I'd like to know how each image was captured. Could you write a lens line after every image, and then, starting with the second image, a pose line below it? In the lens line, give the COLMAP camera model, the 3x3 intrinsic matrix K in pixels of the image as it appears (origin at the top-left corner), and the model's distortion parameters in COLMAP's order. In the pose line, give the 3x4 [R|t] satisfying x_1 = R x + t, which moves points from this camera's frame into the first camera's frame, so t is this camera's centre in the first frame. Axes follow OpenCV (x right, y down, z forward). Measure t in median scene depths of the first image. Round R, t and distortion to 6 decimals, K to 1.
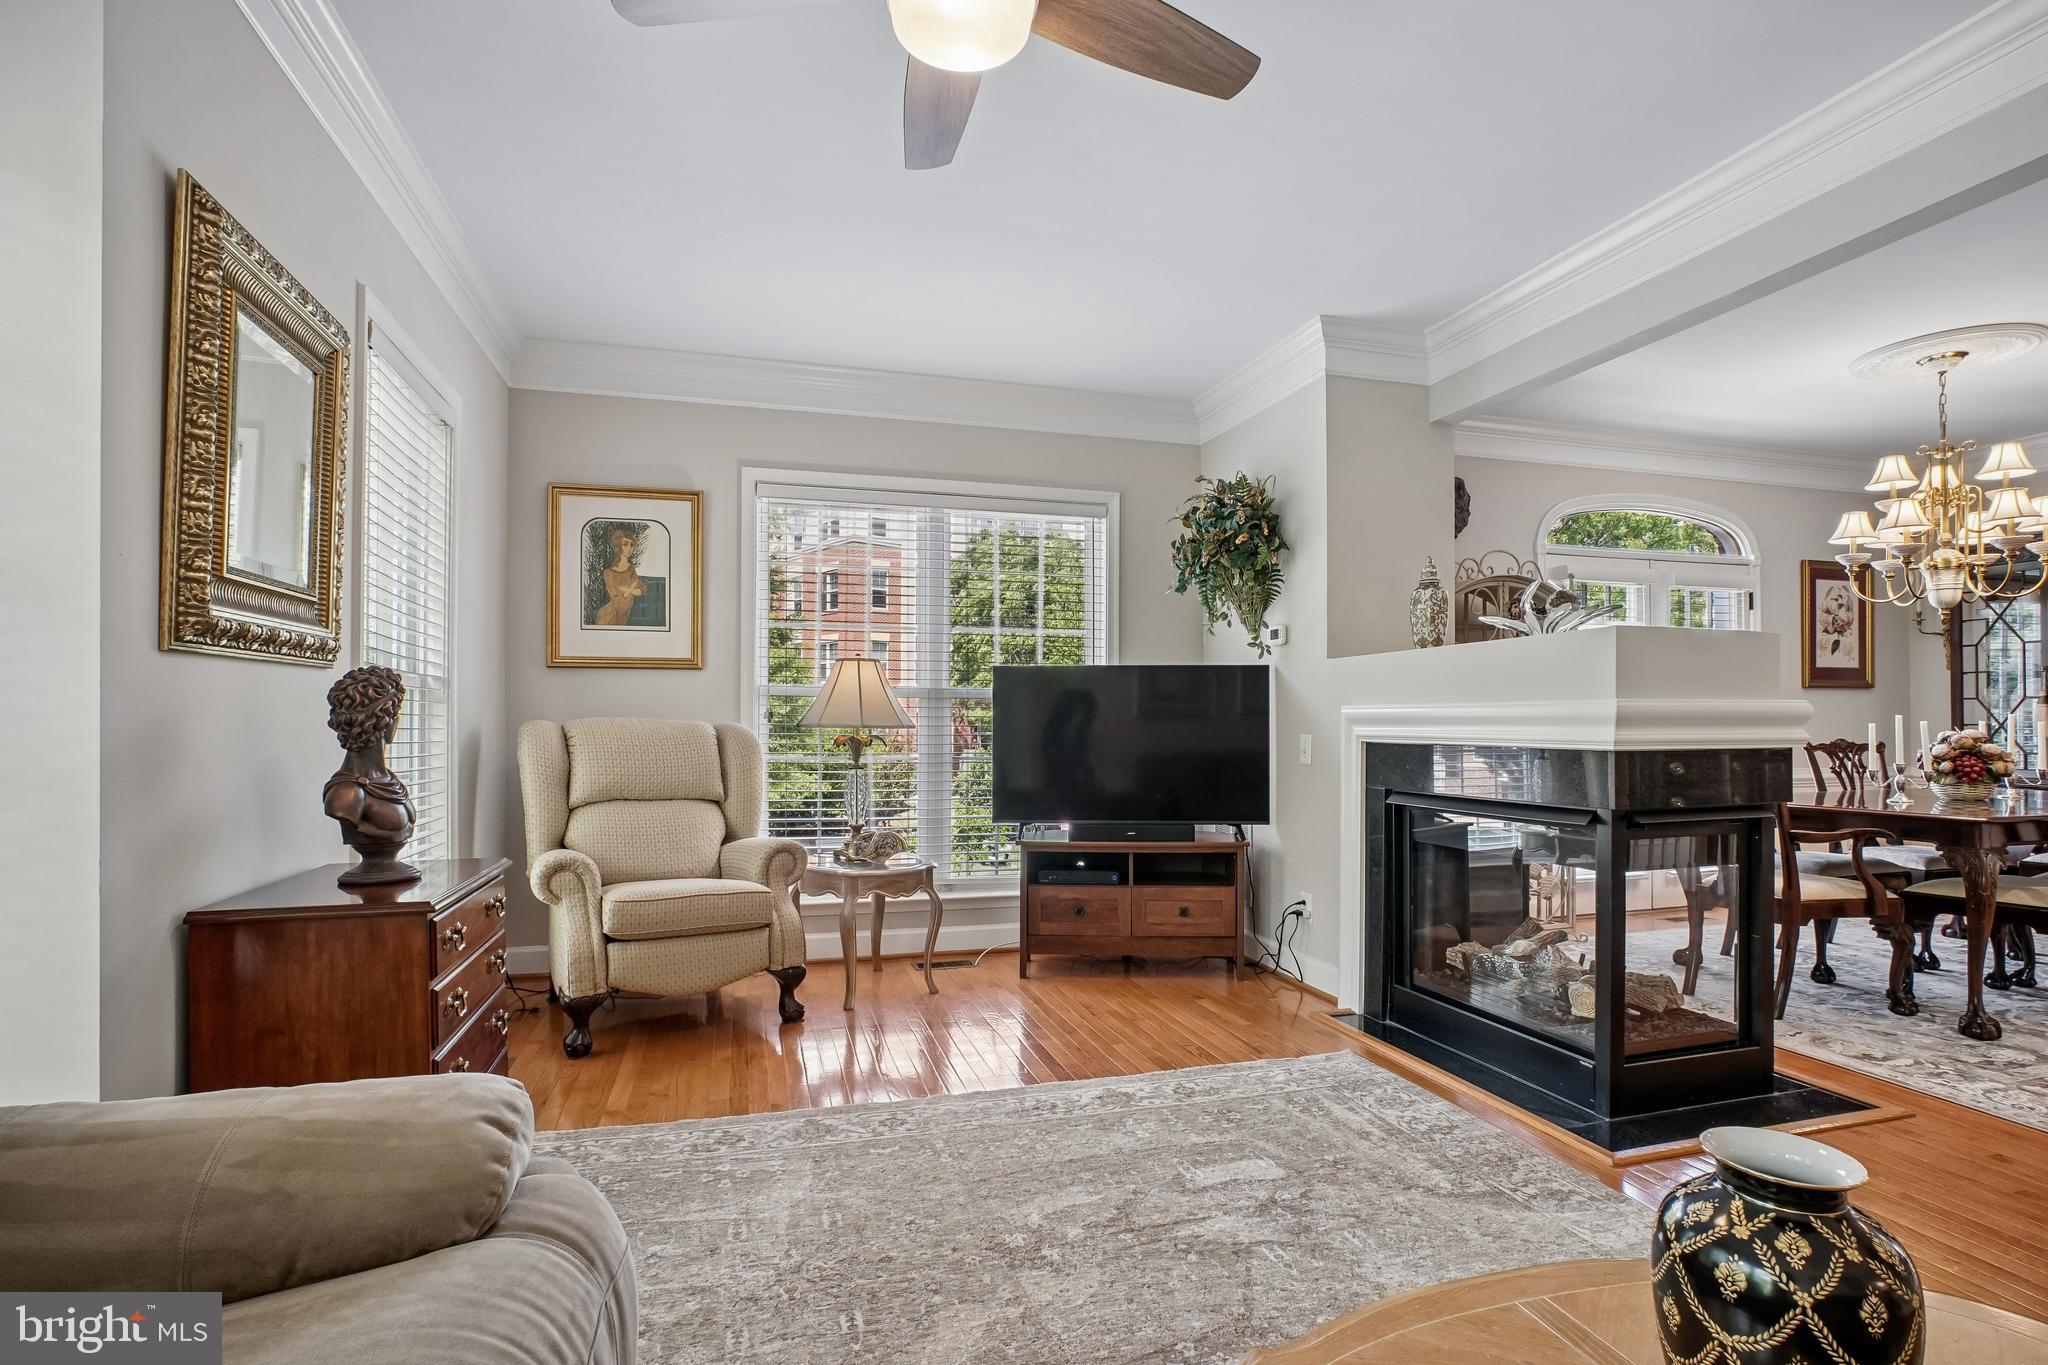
lens RADIAL K [[1010.5, 0, 1026.8], [0, 1010.5, 715.7], [0, 0, 1]] dist [-0.058791, 0.026979]
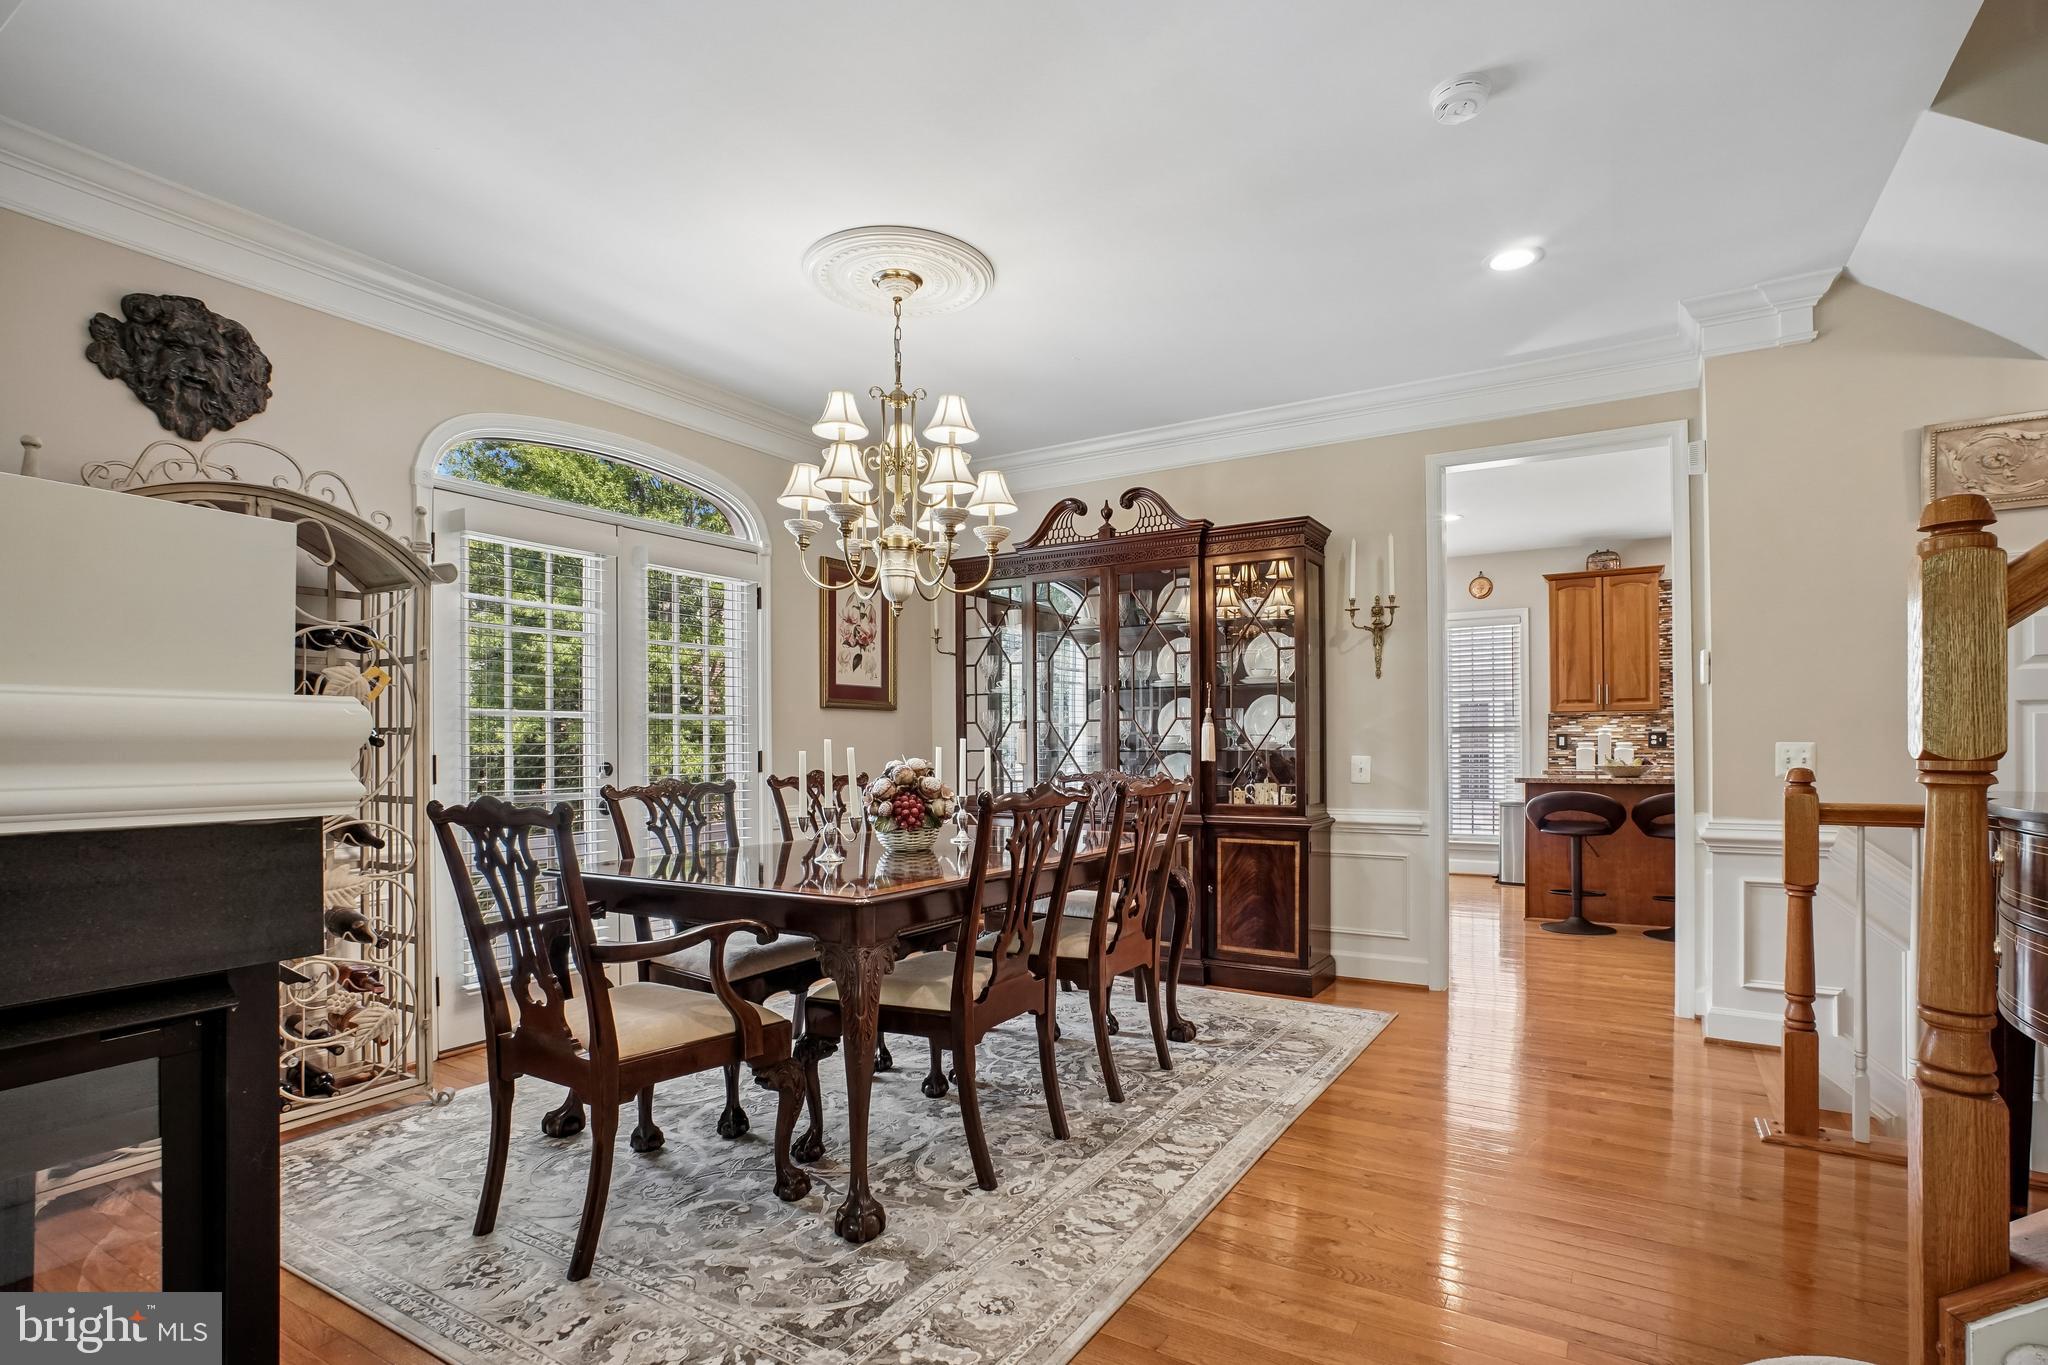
lens RADIAL K [[1006.0, 0, 1023.6], [0, 1006.0, 746.9], [0, 0, 1]] dist [-0.036993, 0.000401]
pose [[0.742285, -0.001780, 0.670082, 0.498245], [-0.001532, 0.999989, 0.004355, 0.001623], [-0.670082, -0.004259, 0.742275, 0.356742]]
